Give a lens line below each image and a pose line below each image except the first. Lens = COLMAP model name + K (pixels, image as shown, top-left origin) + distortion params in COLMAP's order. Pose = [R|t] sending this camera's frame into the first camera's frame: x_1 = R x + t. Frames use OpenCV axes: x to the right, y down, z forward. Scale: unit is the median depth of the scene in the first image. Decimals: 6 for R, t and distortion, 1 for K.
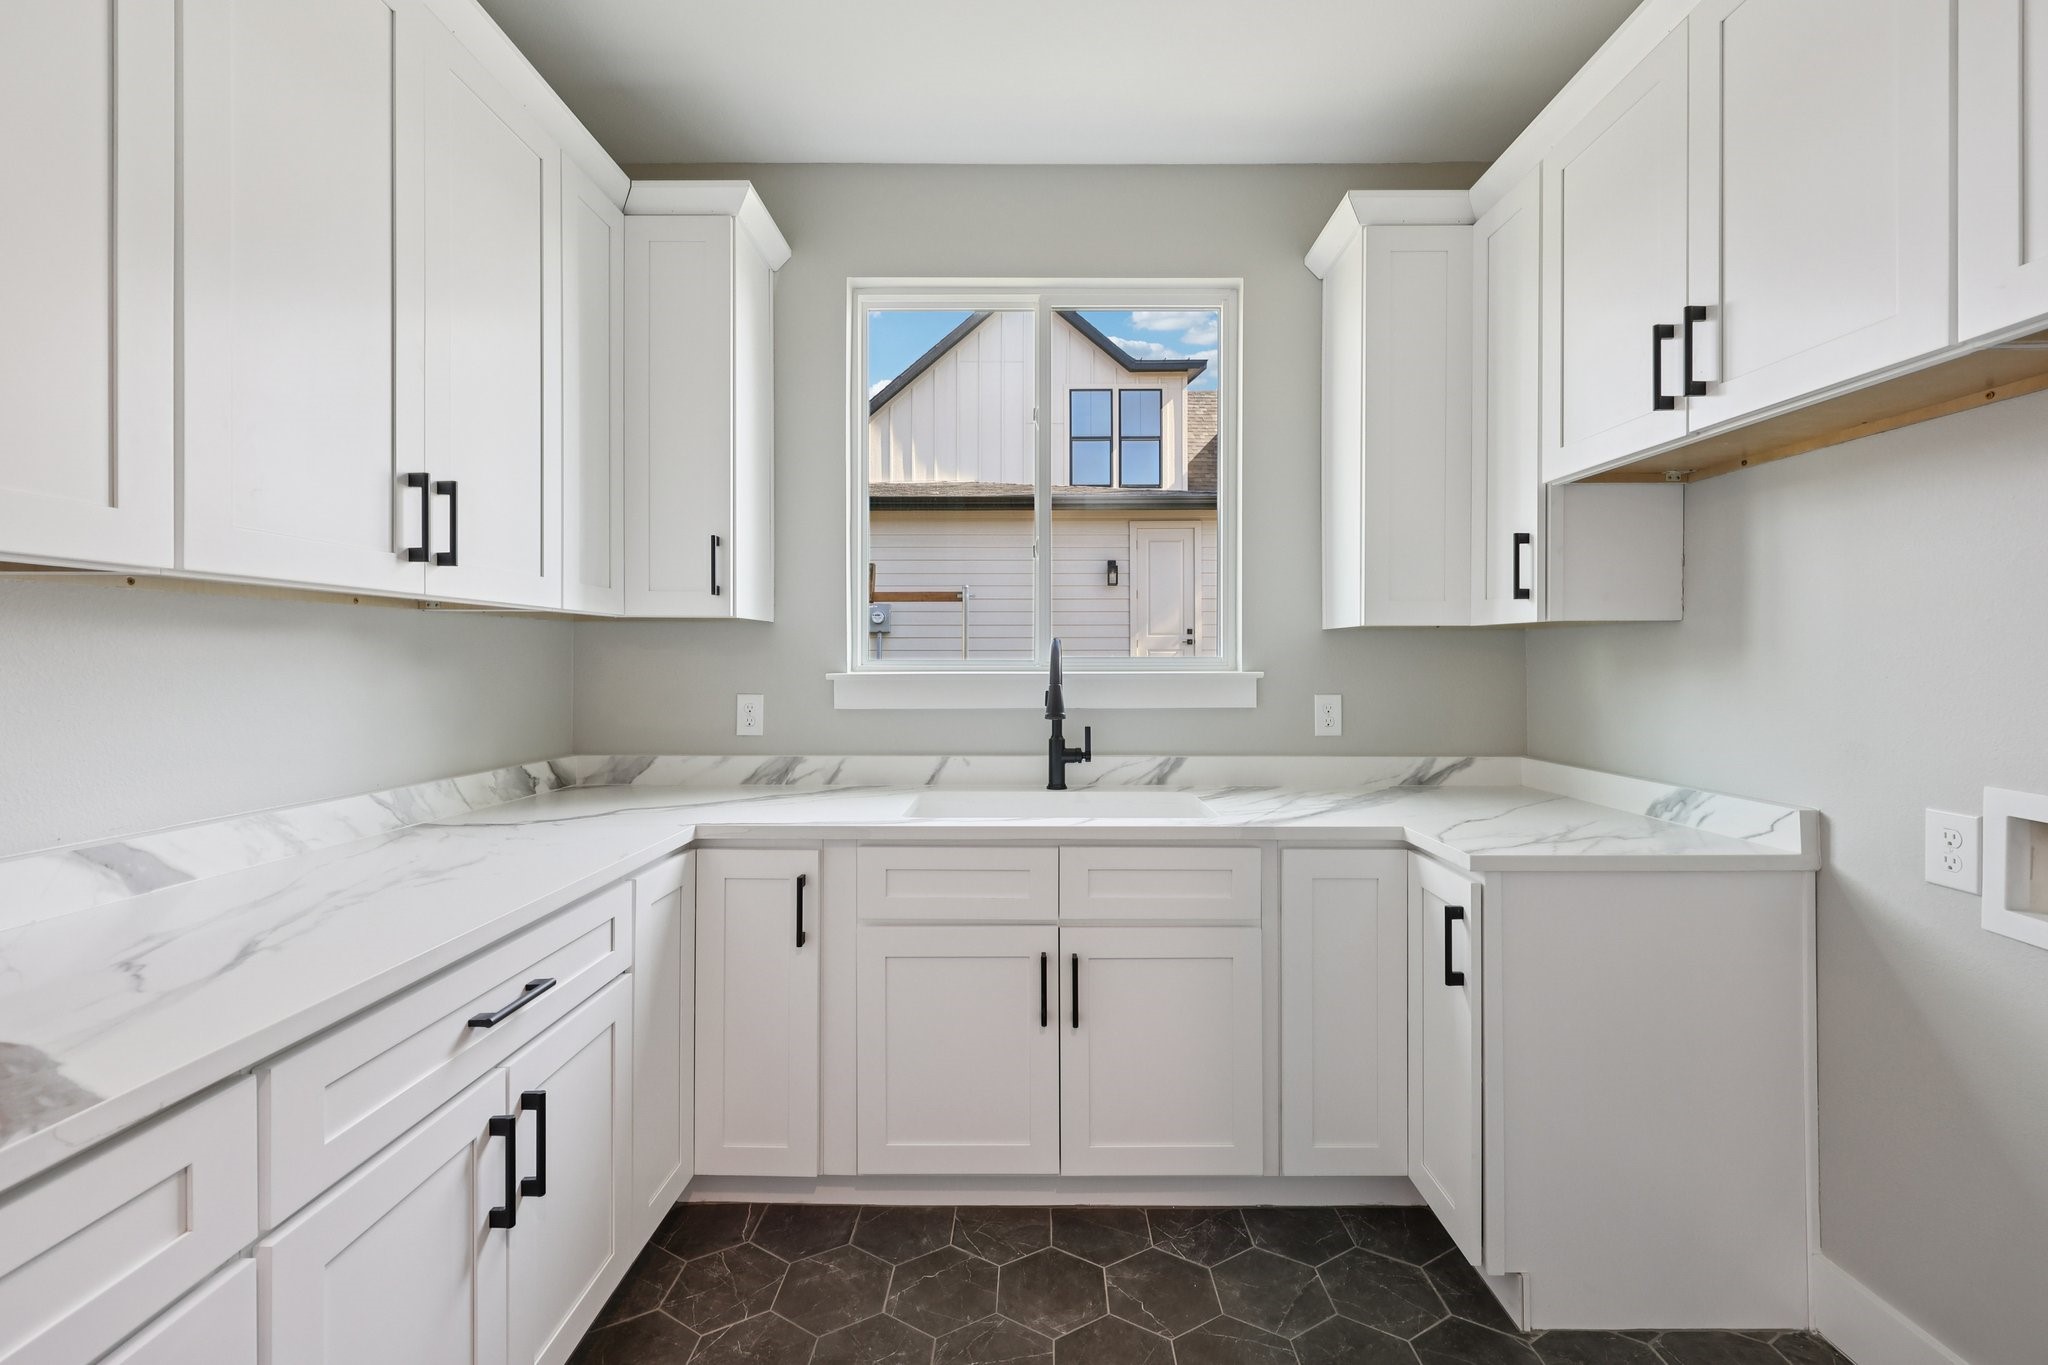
lens RADIAL K [[844.7, 0, 1028.8], [0, 844.7, 671.3], [0, 0, 1]] dist [-0.000256, 0.000235]
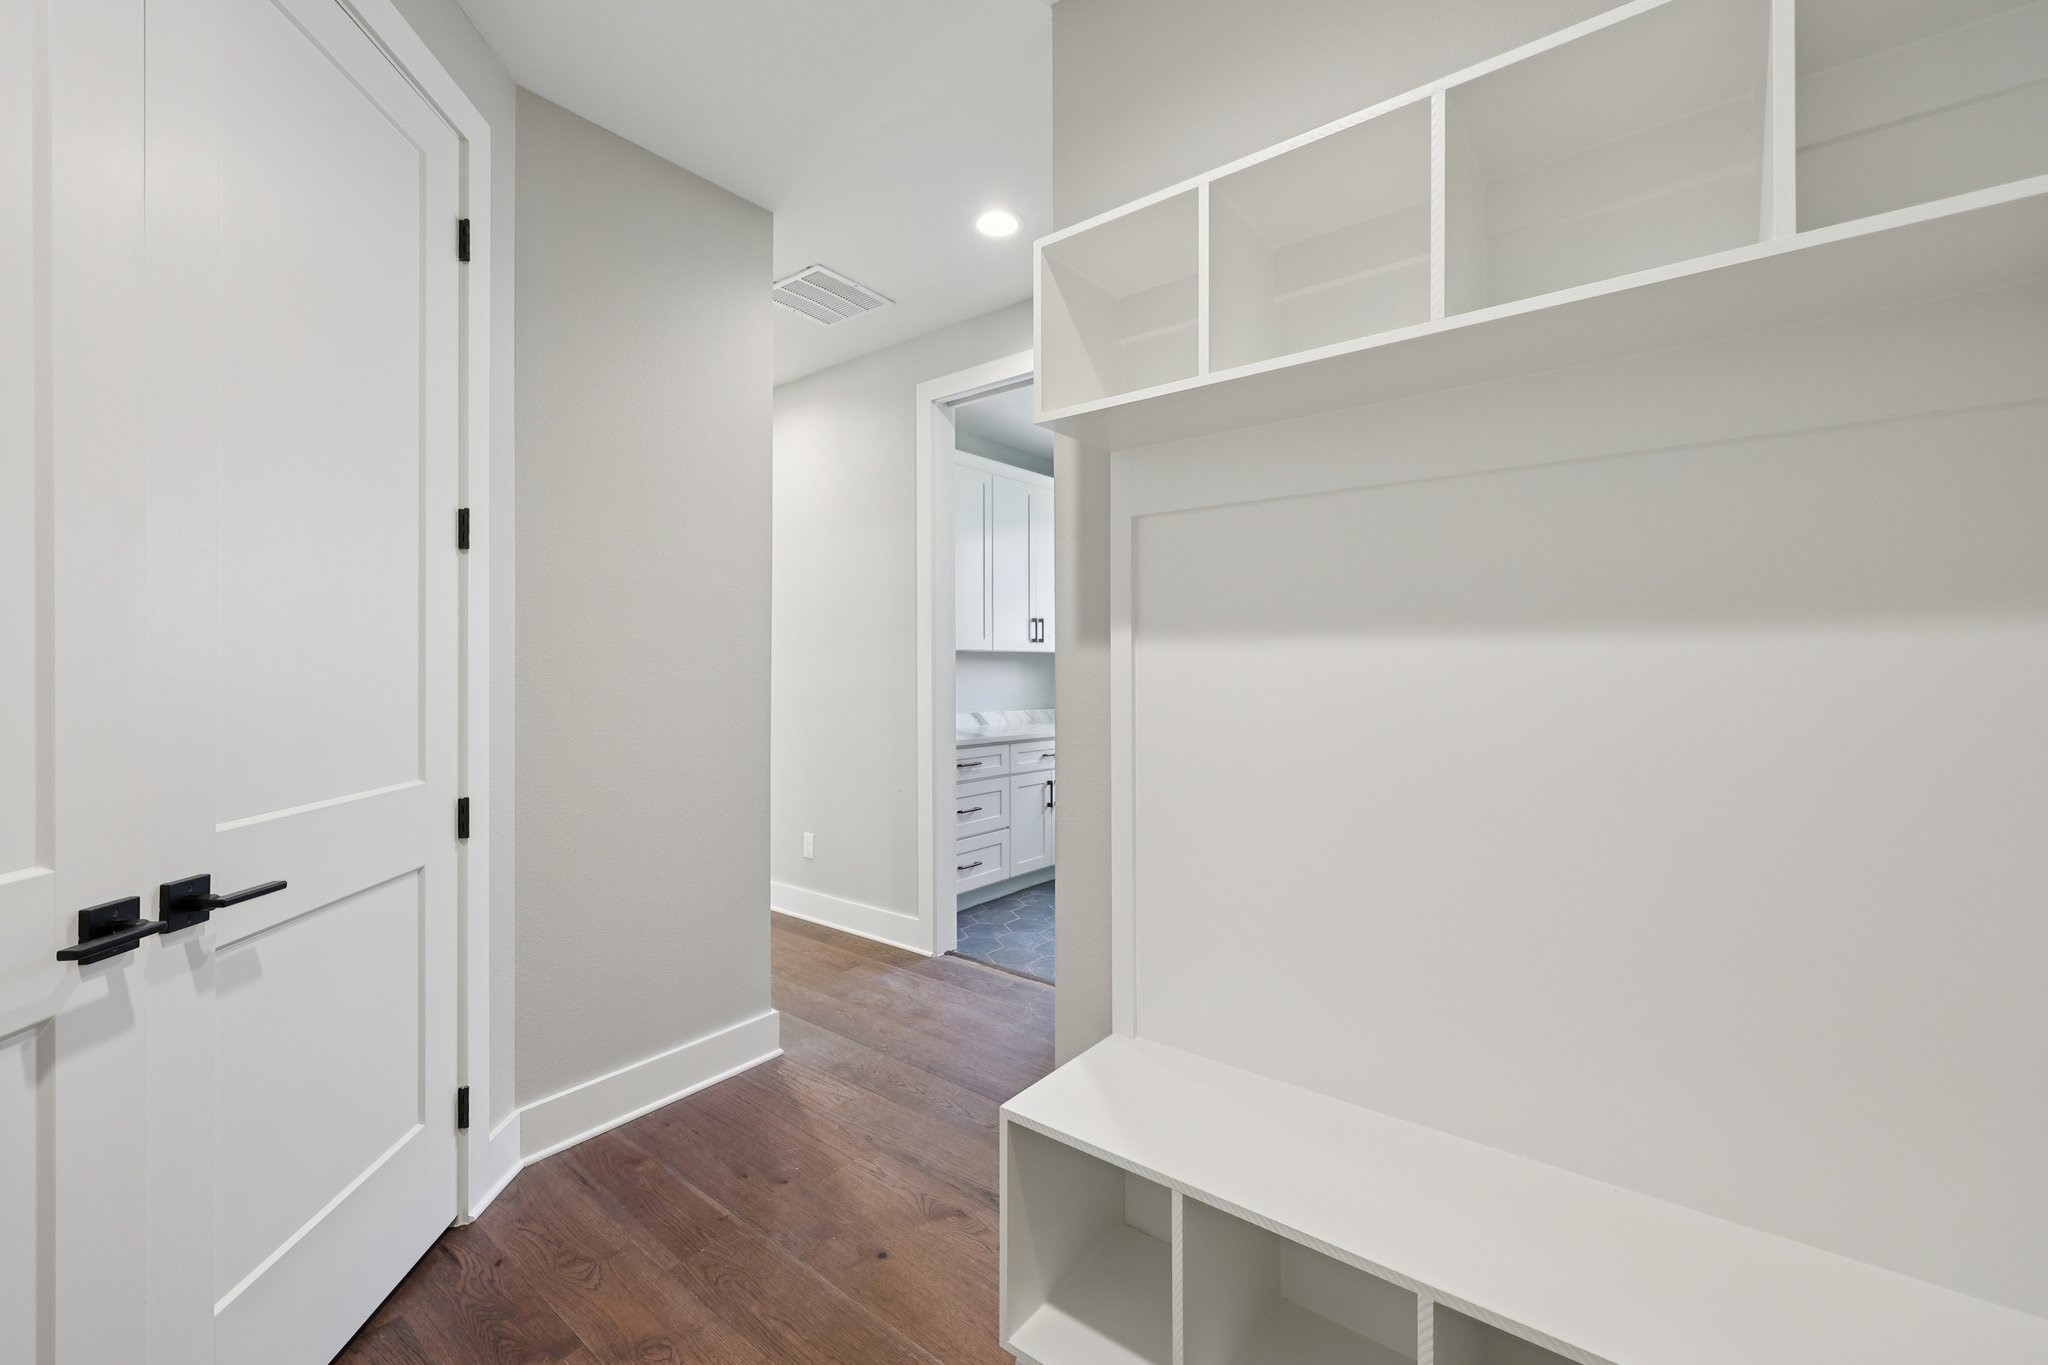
lens RADIAL K [[844.7, 0, 1021.0], [0, 844.7, 679.4], [0, 0, 1]] dist [-0.000256, 0.000235]
pose [[0.793359, -0.000336, -0.608754, 1.476511], [0.000385, 1.000000, -0.000051, 0.030085], [0.608754, -0.000194, 0.793359, -1.963540]]
